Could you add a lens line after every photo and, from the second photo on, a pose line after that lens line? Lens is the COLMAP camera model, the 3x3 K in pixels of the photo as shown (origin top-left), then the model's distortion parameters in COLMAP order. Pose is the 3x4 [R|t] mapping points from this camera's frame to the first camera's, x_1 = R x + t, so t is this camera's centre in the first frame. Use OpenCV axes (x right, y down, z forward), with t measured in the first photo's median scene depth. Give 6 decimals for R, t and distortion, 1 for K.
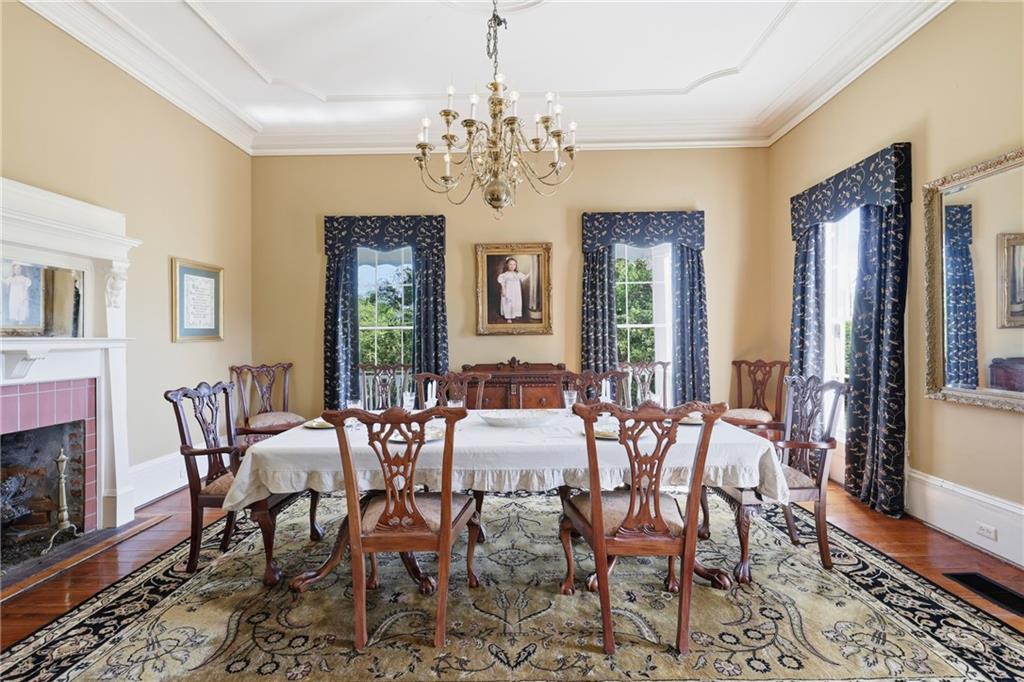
lens RADIAL K [[466.7, 0, 516.8], [0, 466.7, 338.7], [0, 0, 1]] dist [-0.000297, -0.000172]
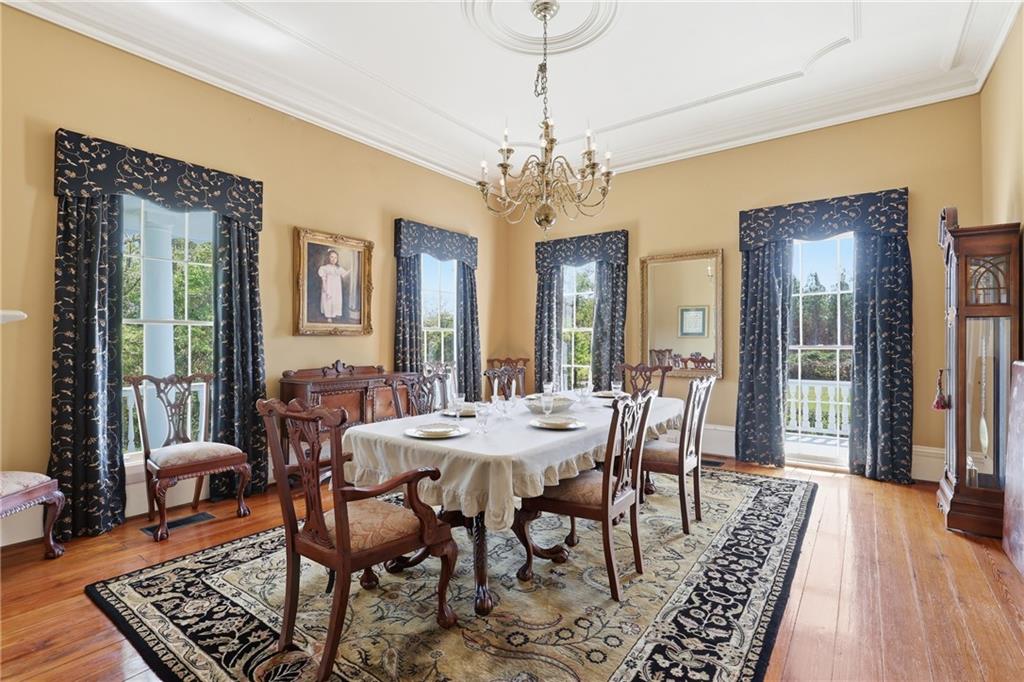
lens RADIAL K [[466.7, 0, 513.6], [0, 466.7, 342.7], [0, 0, 1]] dist [-0.000297, -0.000172]
pose [[0.598512, 0.006261, 0.801089, -0.532978], [-0.006110, 0.999976, -0.003251, 0.006294], [-0.801090, -0.002949, 0.598536, 0.186433]]
